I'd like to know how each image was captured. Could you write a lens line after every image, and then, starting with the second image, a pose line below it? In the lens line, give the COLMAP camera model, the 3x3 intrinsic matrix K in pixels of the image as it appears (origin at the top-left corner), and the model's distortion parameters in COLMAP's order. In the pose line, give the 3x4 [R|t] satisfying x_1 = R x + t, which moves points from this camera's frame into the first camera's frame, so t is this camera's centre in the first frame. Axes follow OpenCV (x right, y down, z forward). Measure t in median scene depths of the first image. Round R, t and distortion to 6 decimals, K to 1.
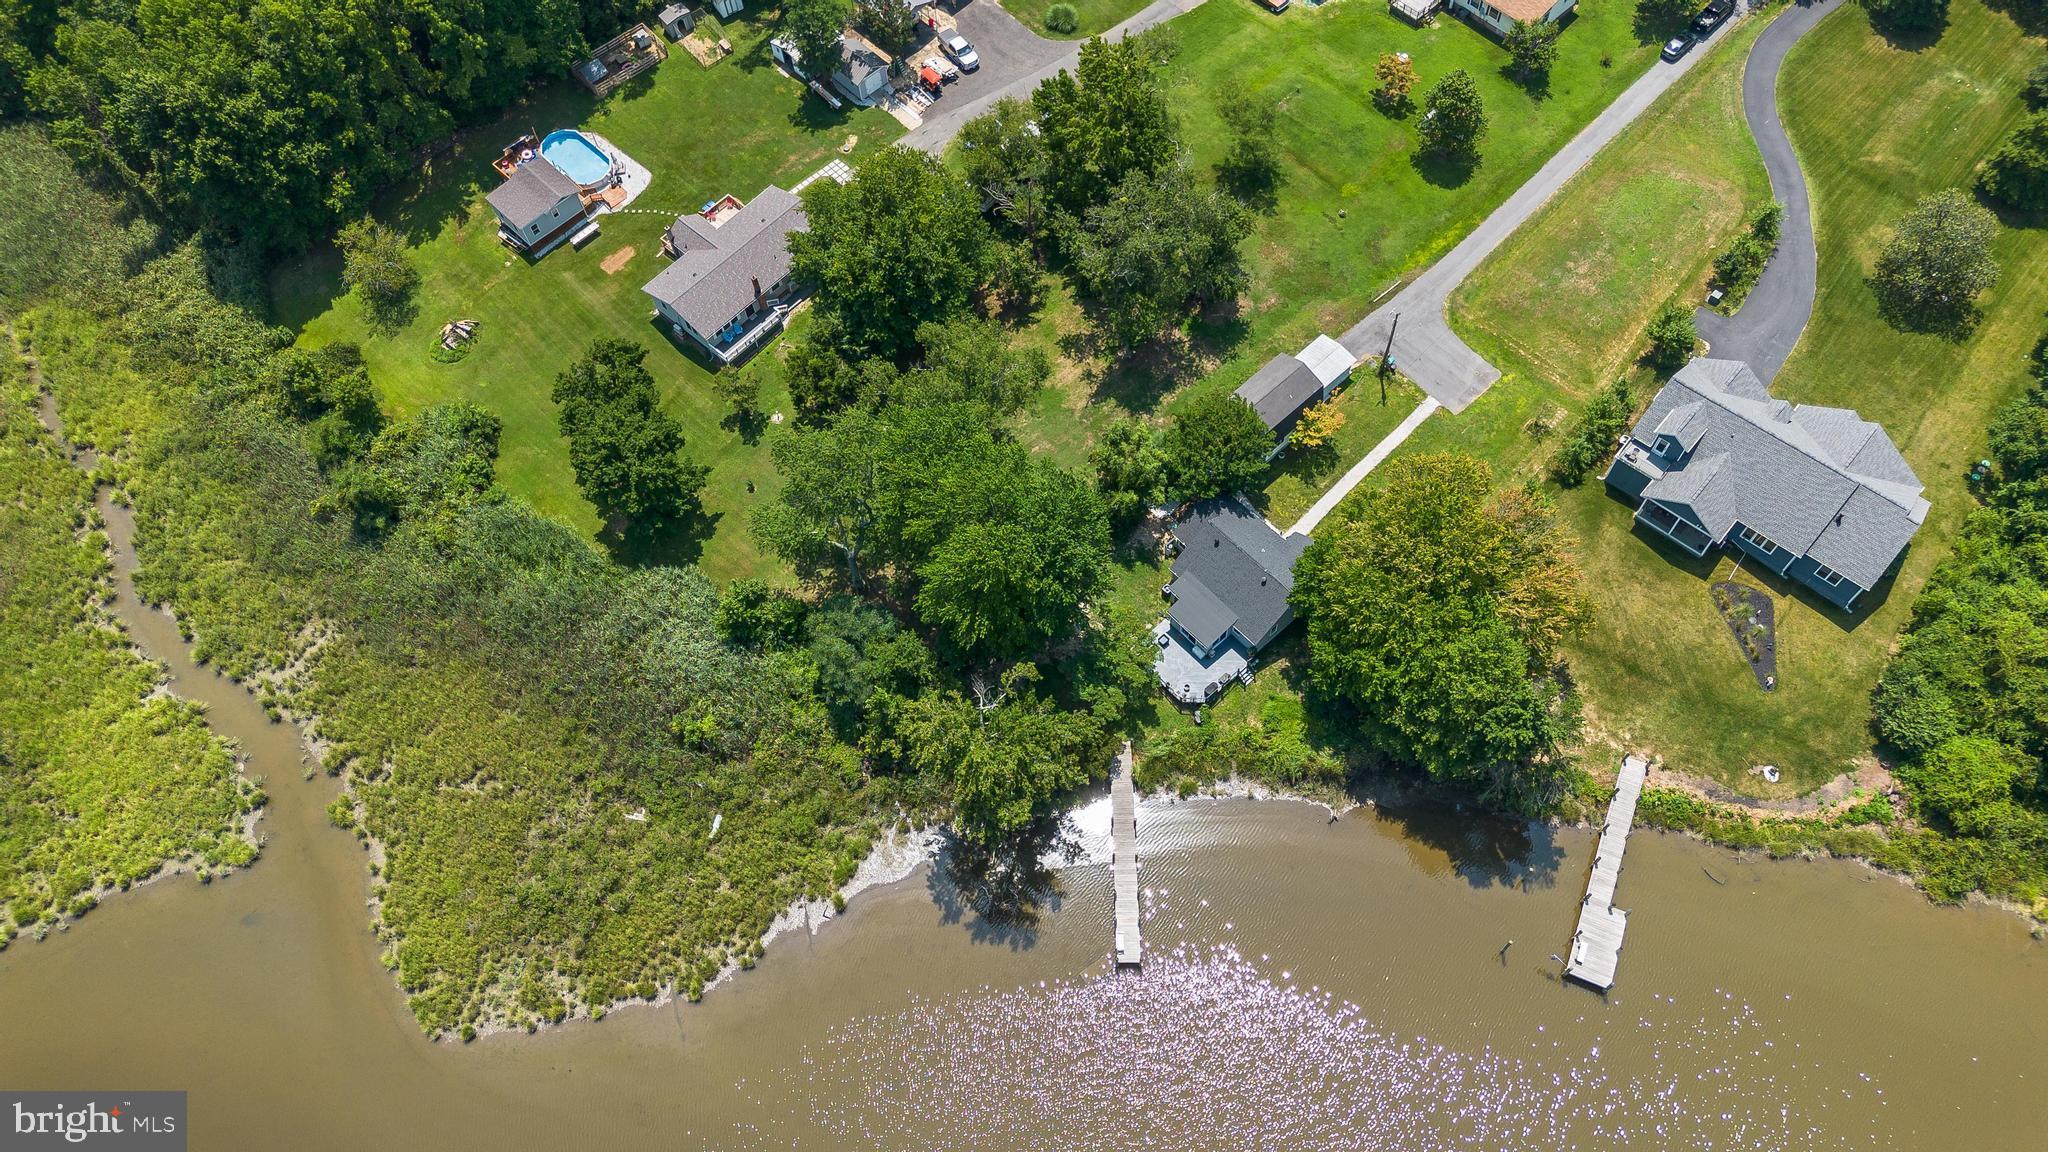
lens RADIAL K [[1510.8, 0, 1017.3], [0, 1510.8, 582.1], [0, 0, 1]] dist [0.085661, -0.084565]
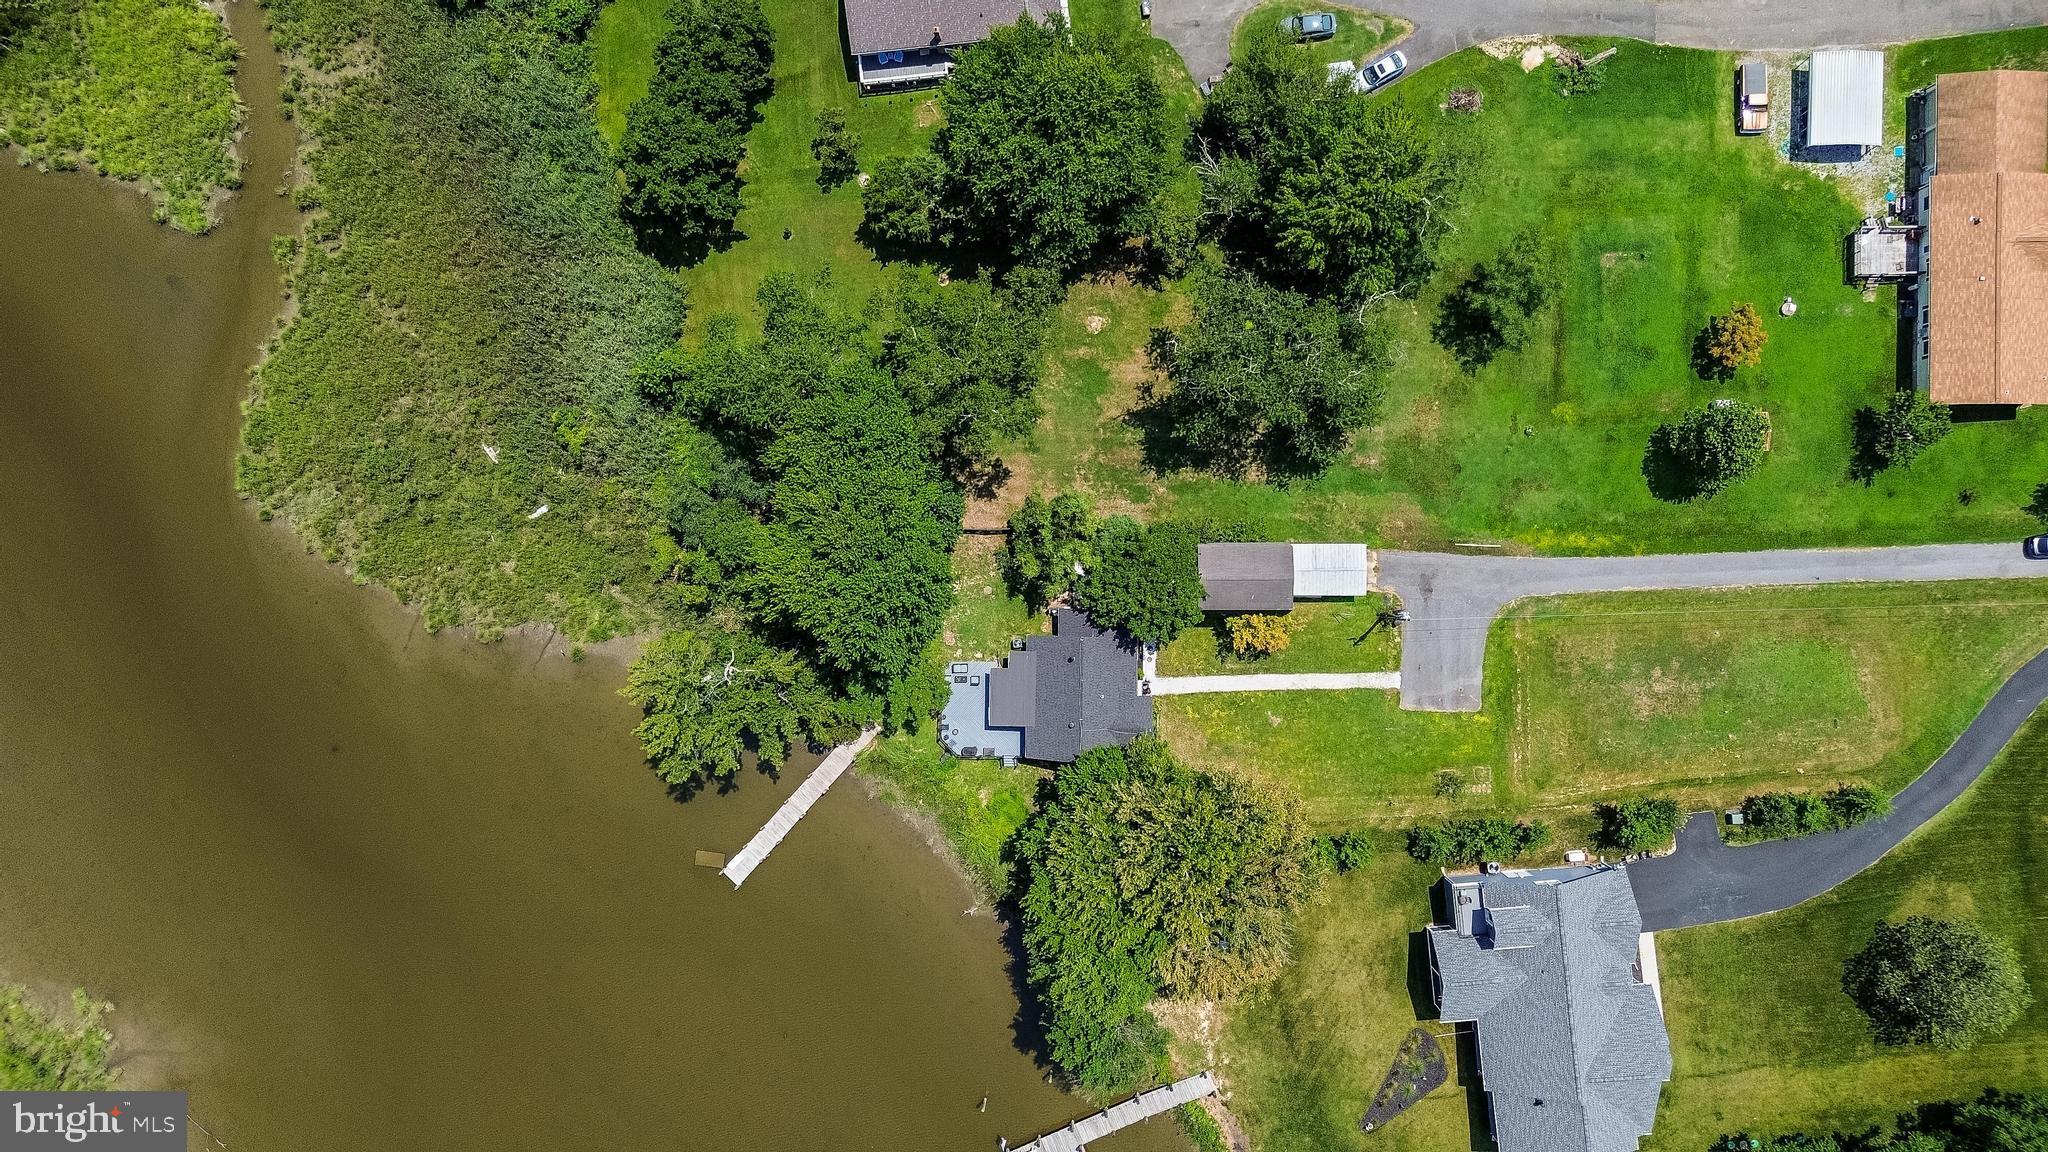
lens RADIAL K [[1510.8, 0, 1017.3], [0, 1510.8, 582.1], [0, 0, 1]] dist [0.085661, -0.084565]
pose [[0.738500, 0.674133, 0.012750, 0.062013], [-0.578669, 0.623990, 0.525146, -0.537896], [0.346063, -0.395198, 0.850917, 0.196665]]
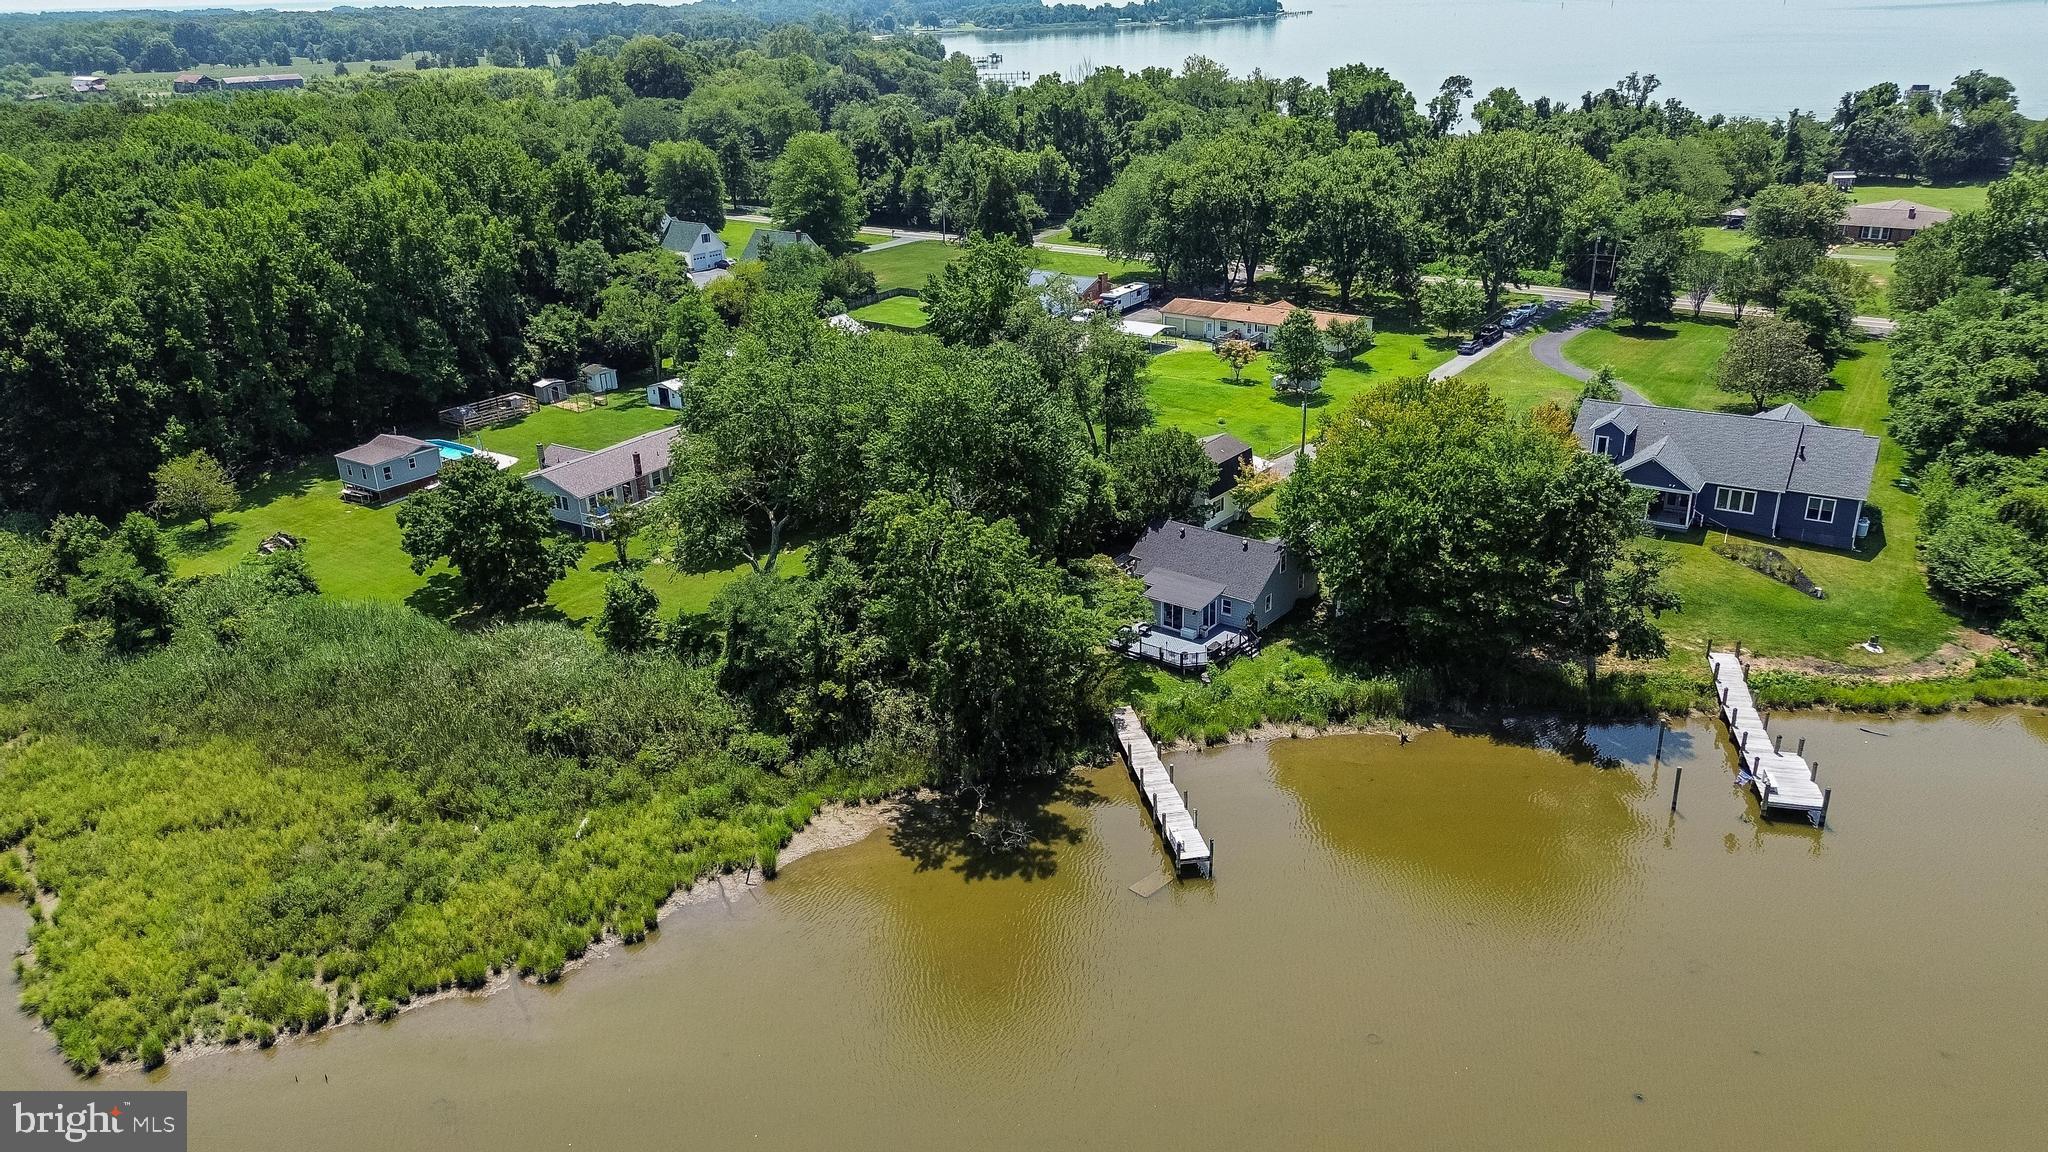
lens RADIAL K [[1510.8, 0, 1017.3], [0, 1510.8, 582.1], [0, 0, 1]] dist [0.085661, -0.084565]
pose [[0.985407, -0.035256, 0.166521, -0.111984], [0.136718, 0.746710, -0.650947, 0.560435], [-0.101393, 0.664215, 0.740634, 0.373412]]
